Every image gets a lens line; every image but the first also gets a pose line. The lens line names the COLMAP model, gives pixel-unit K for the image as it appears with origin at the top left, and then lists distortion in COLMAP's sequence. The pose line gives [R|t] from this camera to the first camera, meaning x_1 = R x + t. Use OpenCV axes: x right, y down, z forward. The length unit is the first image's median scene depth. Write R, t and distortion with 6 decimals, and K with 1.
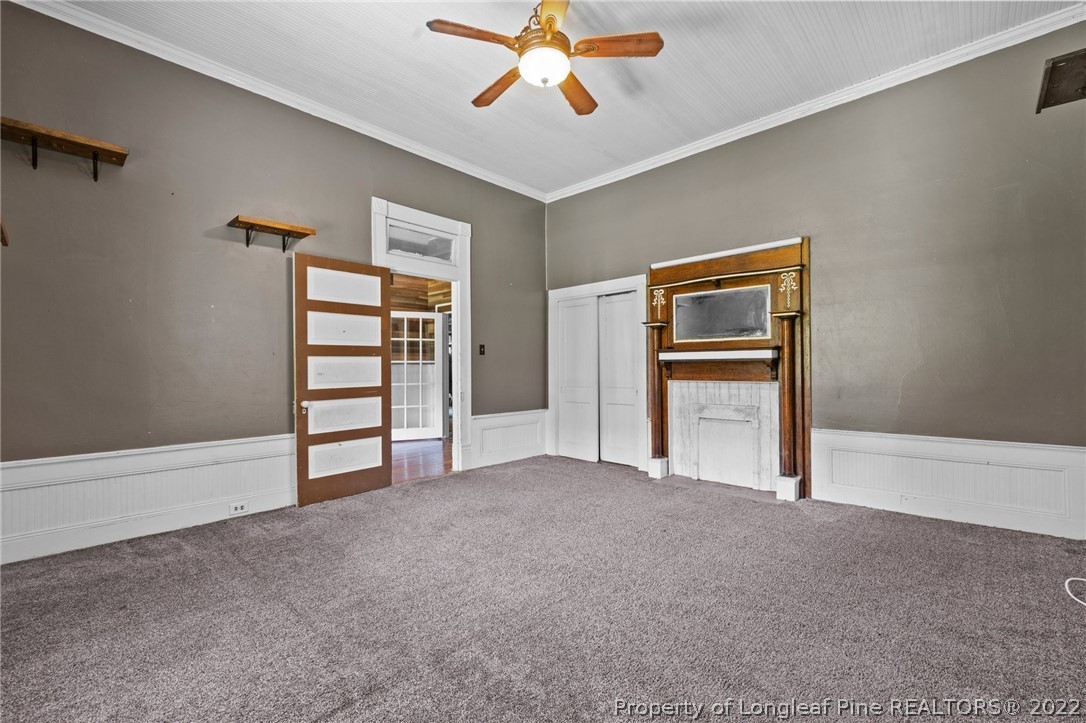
lens RADIAL K [[473.3, 0, 548.6], [0, 473.3, 364.4], [0, 0, 1]] dist [0.003226, 0.000212]
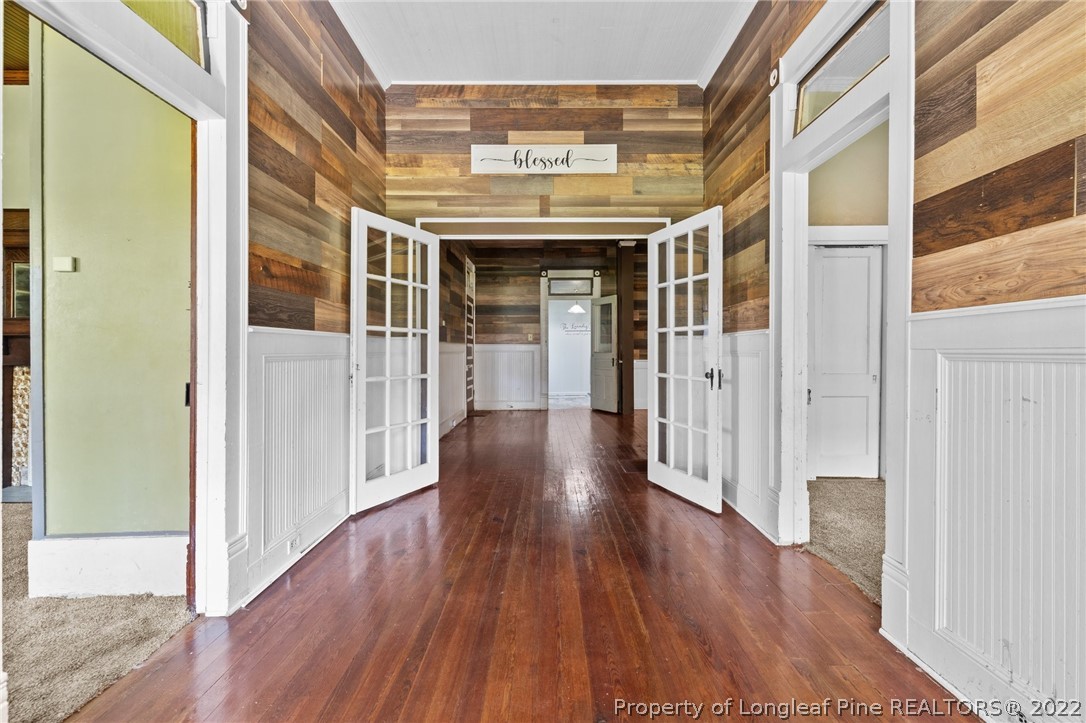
lens RADIAL K [[495.7, 0, 546.6], [0, 495.7, 350.0], [0, 0, 1]] dist [-0.001458, -0.000061]
pose [[0.722367, 0.006352, 0.691481, -0.867048], [-0.010885, 0.999938, 0.002186, 0.018732], [-0.691424, -0.009106, 0.722391, 0.922426]]
